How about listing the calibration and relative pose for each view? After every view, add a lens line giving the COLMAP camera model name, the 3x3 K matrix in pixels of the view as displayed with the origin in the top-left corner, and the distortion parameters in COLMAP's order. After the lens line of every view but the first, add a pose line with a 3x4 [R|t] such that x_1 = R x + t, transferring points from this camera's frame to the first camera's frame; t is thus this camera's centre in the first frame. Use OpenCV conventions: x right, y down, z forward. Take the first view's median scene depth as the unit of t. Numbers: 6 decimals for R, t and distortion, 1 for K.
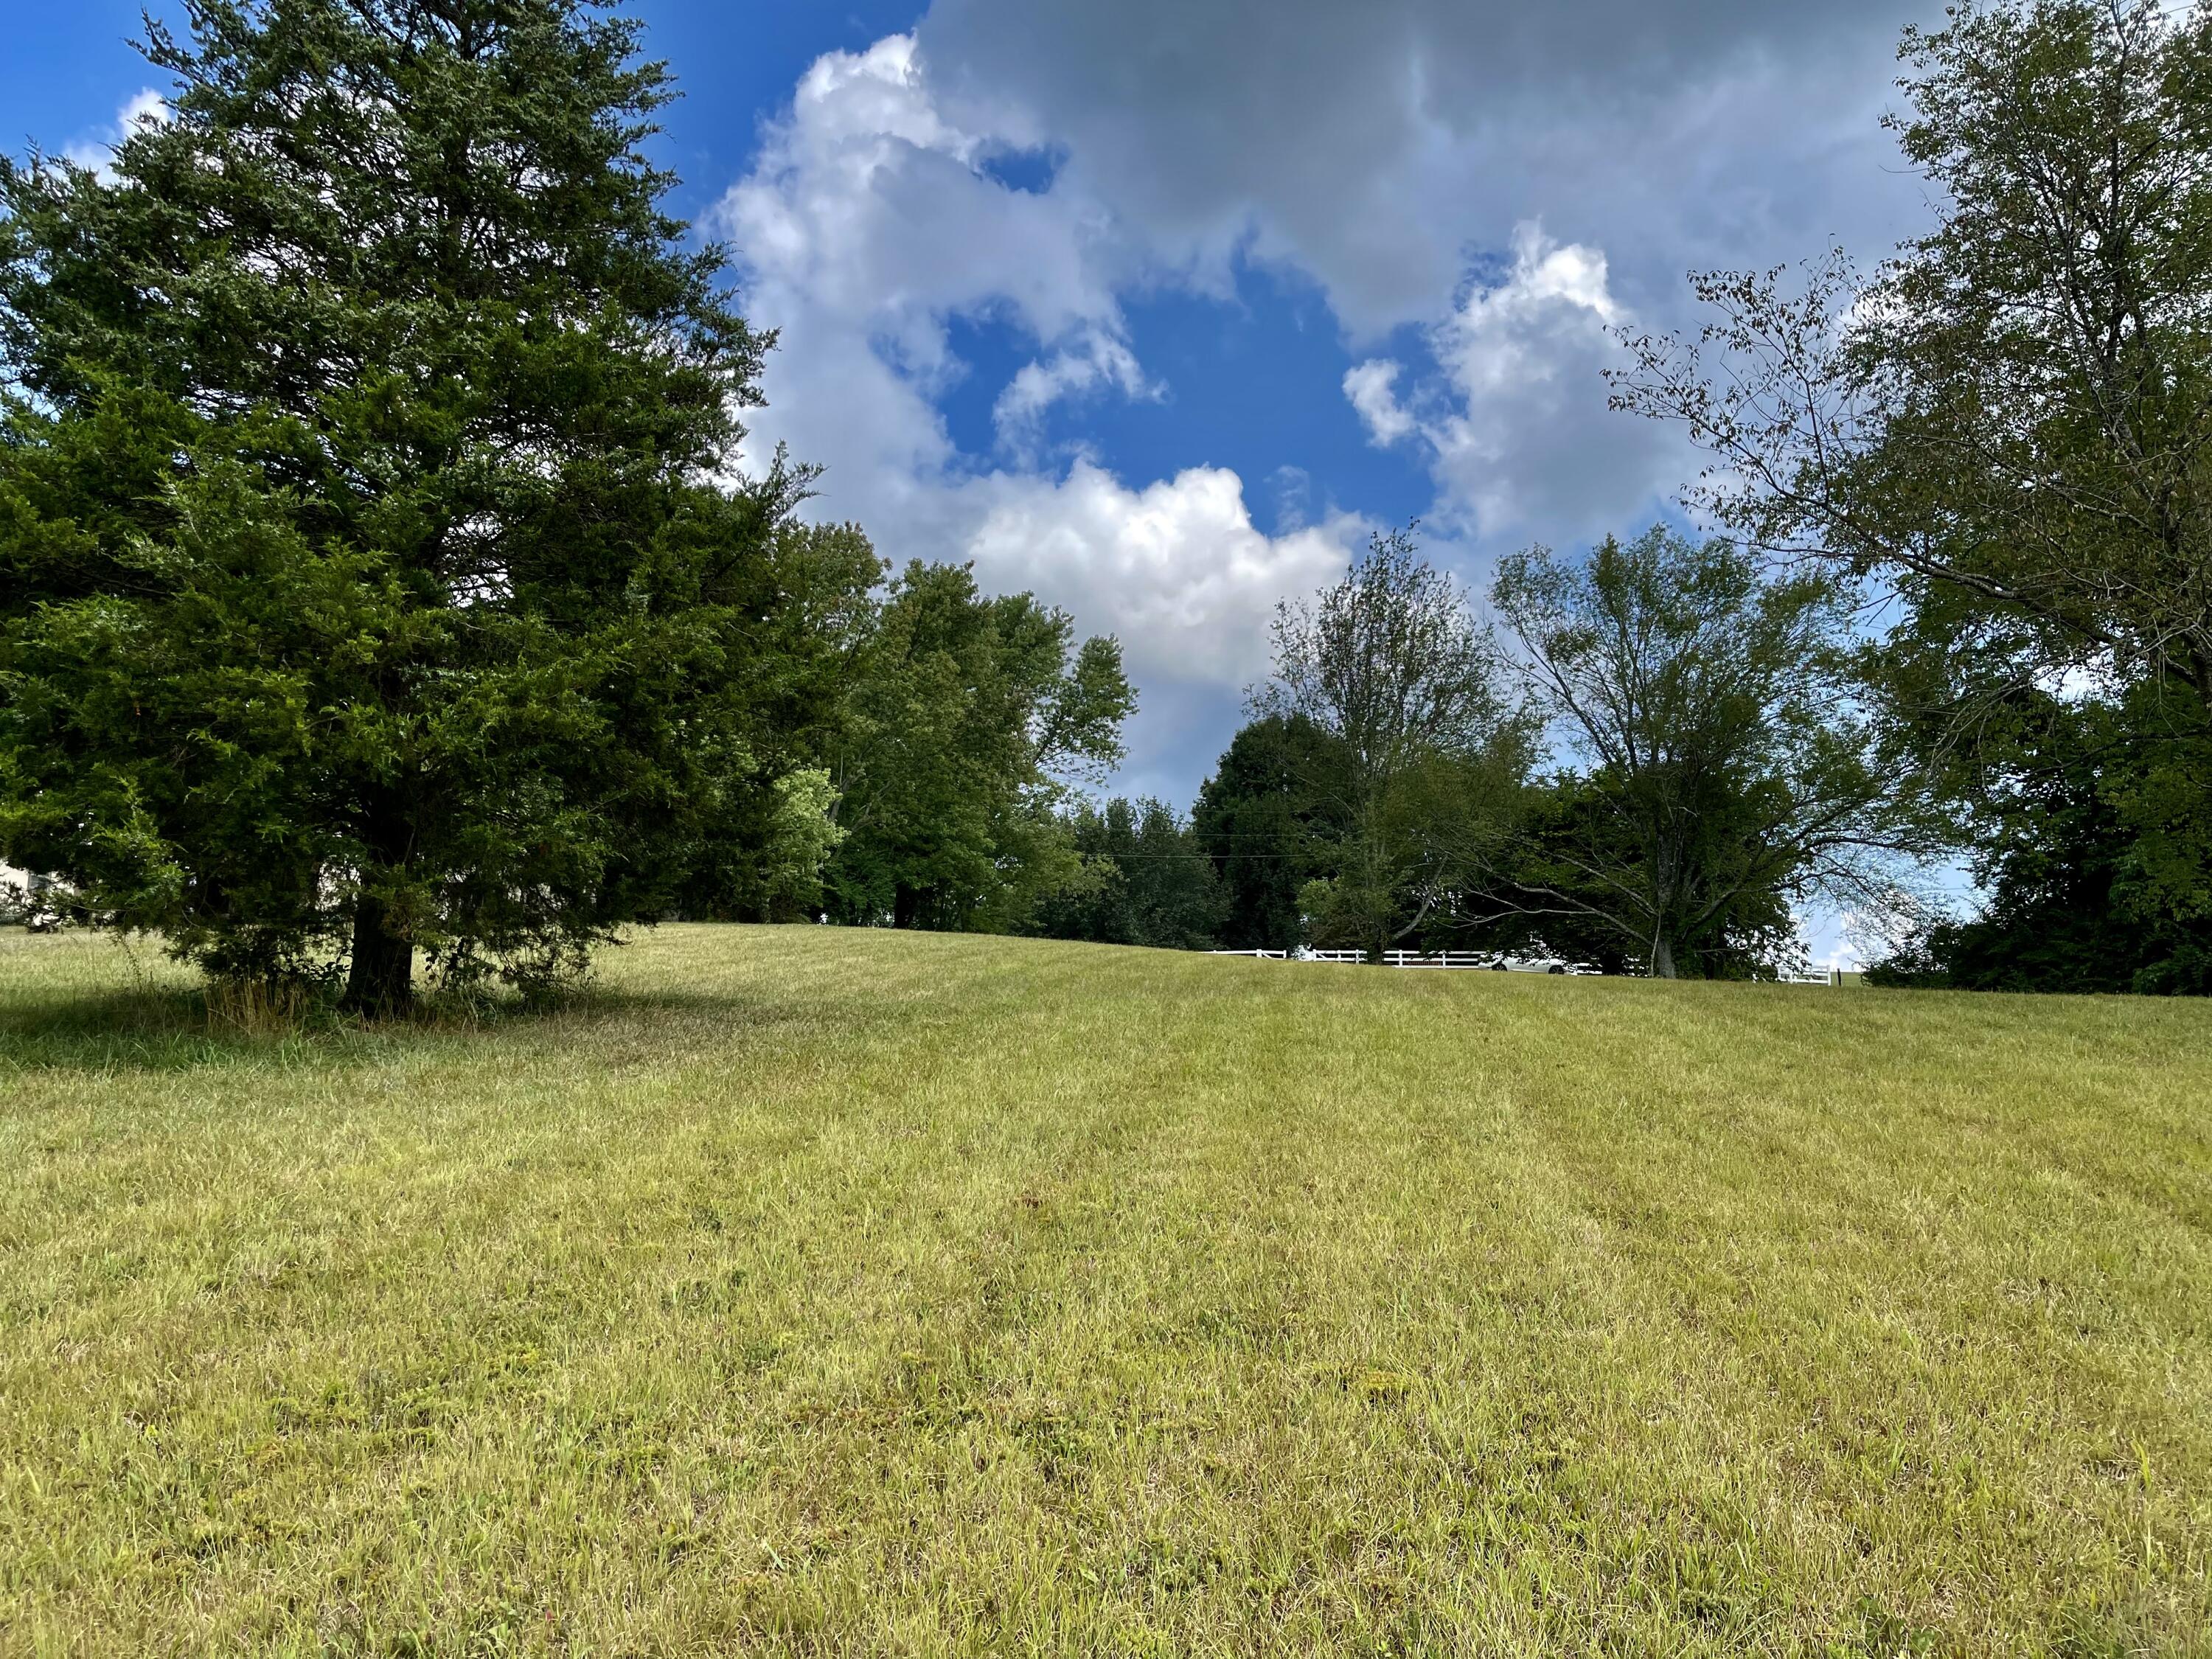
lens RADIAL K [[1672.9, 0, 1087.2], [0, 1672.9, 834.6], [0, 0, 1]] dist [0.062119, -0.101269]
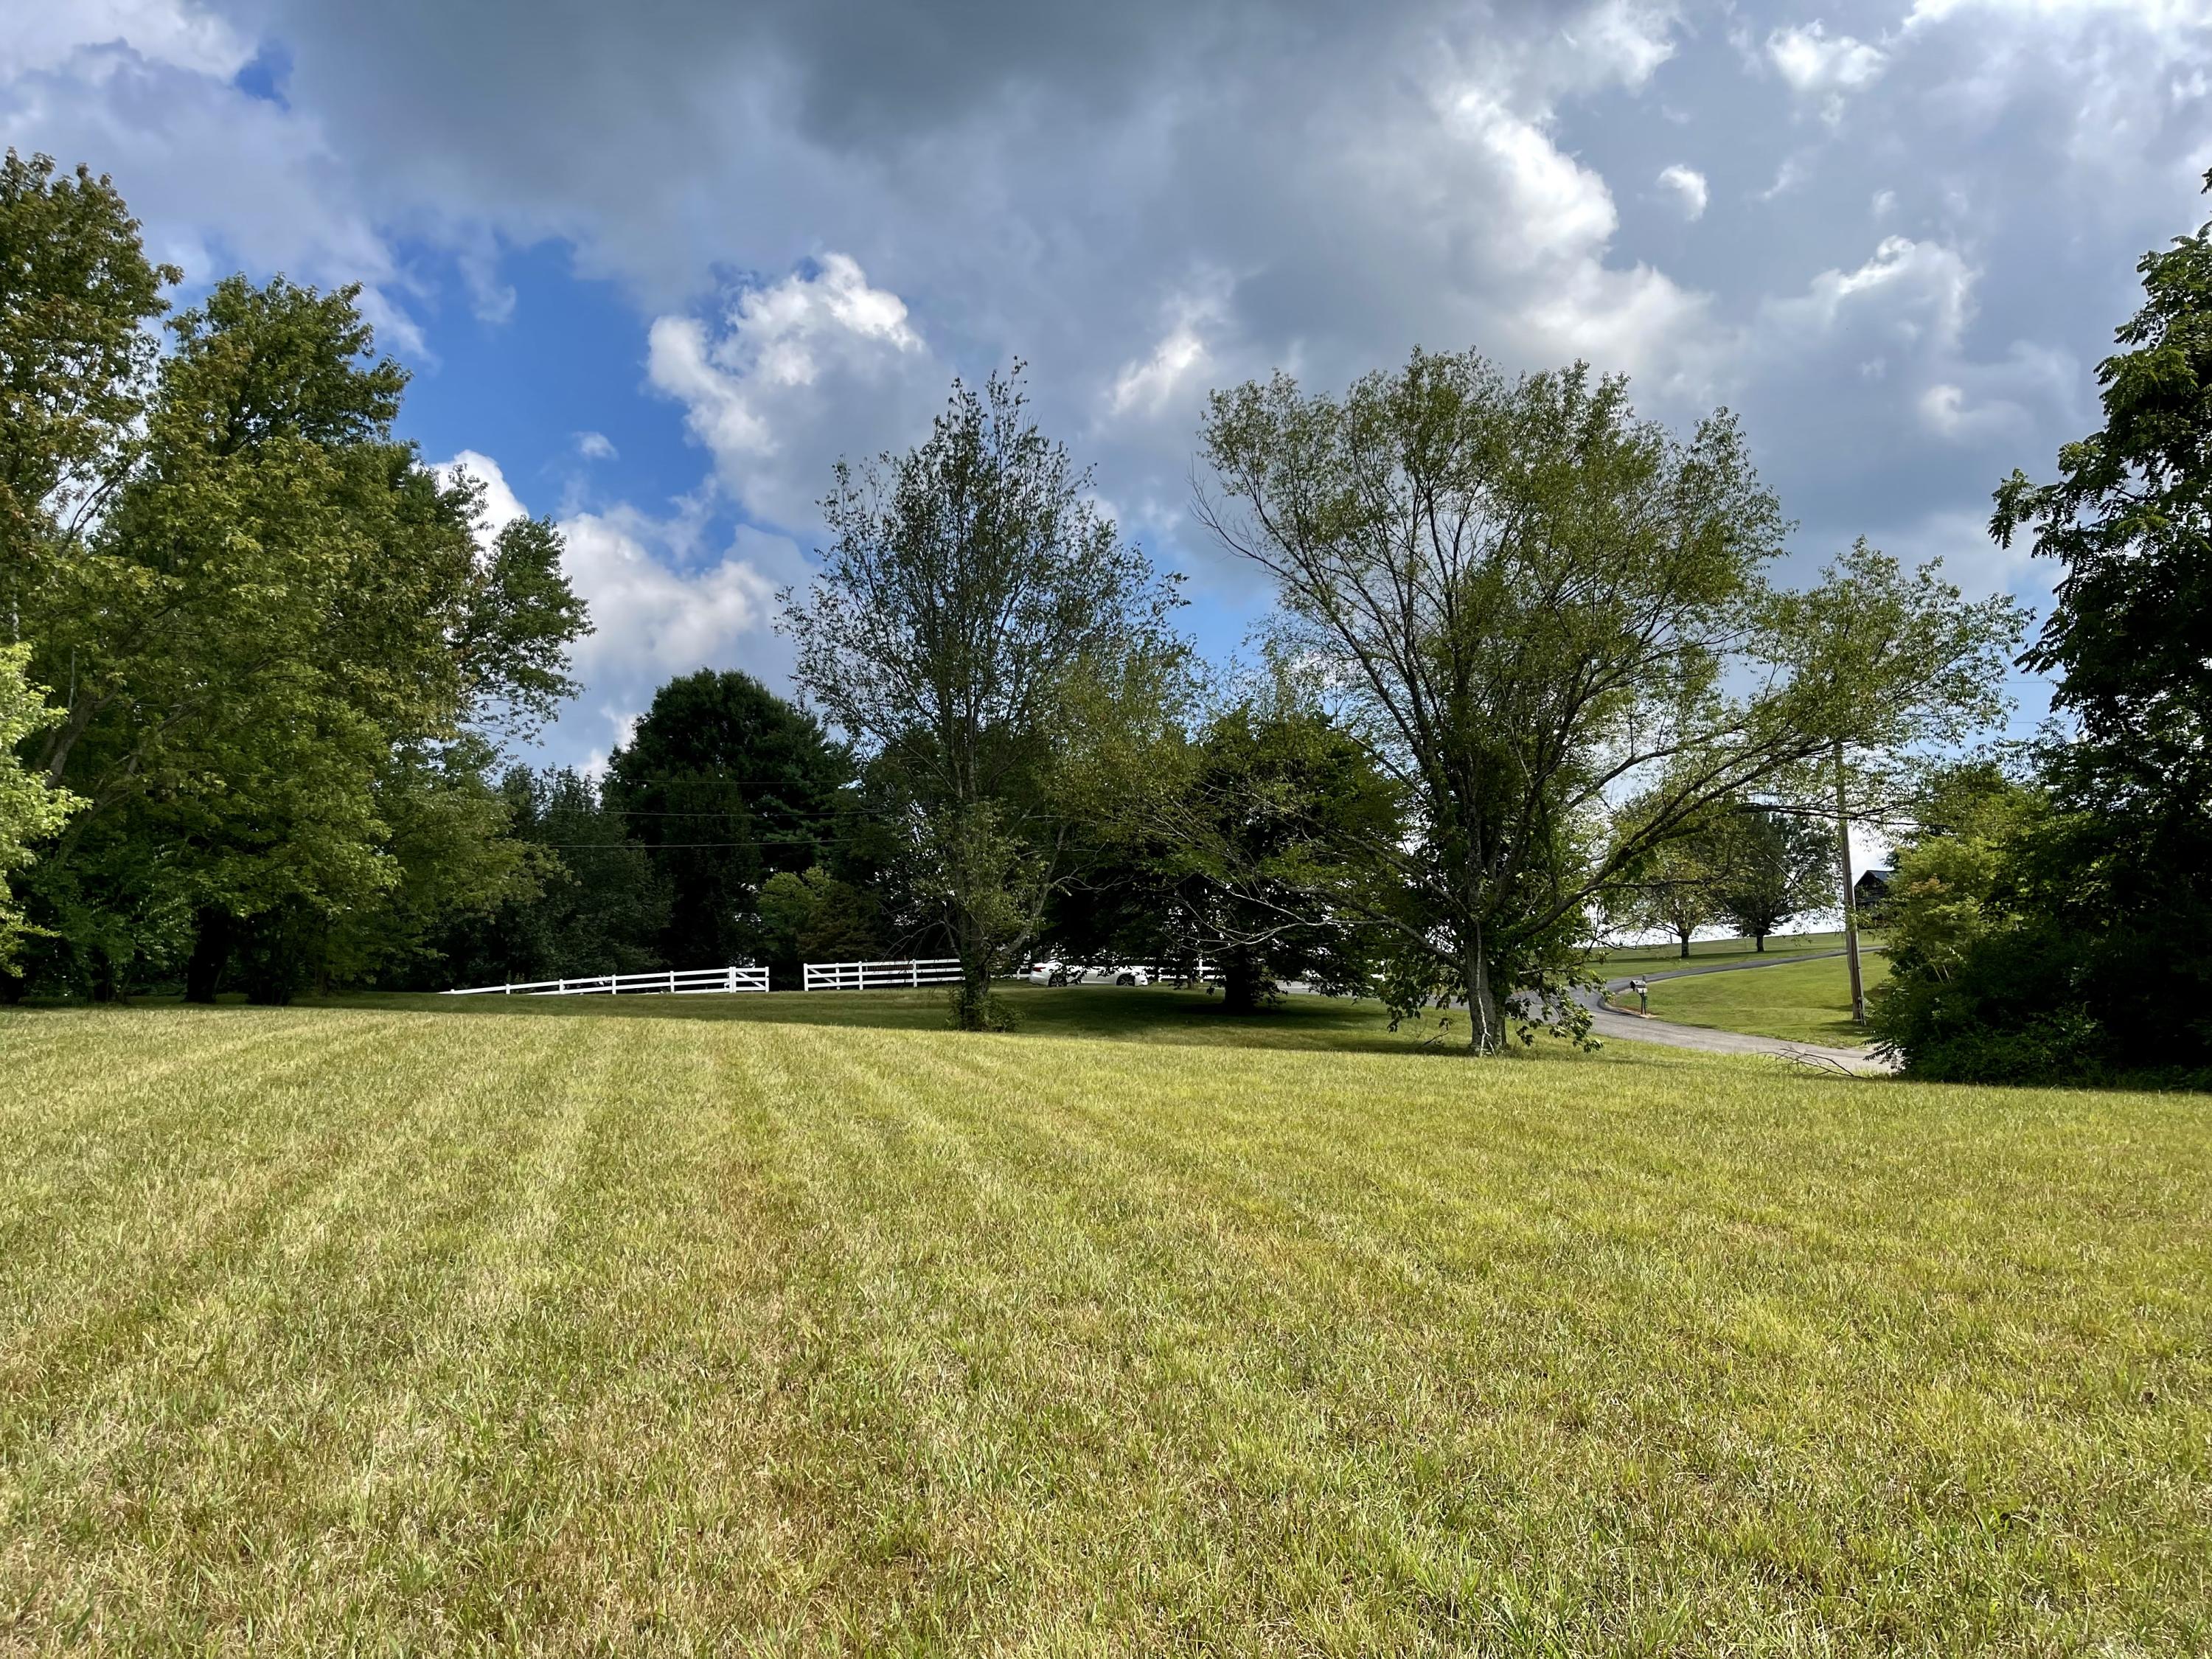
lens RADIAL K [[1672.9, 0, 1087.2], [0, 1672.9, 834.6], [0, 0, 1]] dist [0.062119, -0.101269]
pose [[0.926243, -0.012310, 0.376725, -0.047254], [0.008757, 0.999900, 0.011142, 0.002690], [-0.376825, -0.007021, 0.926258, 0.349351]]
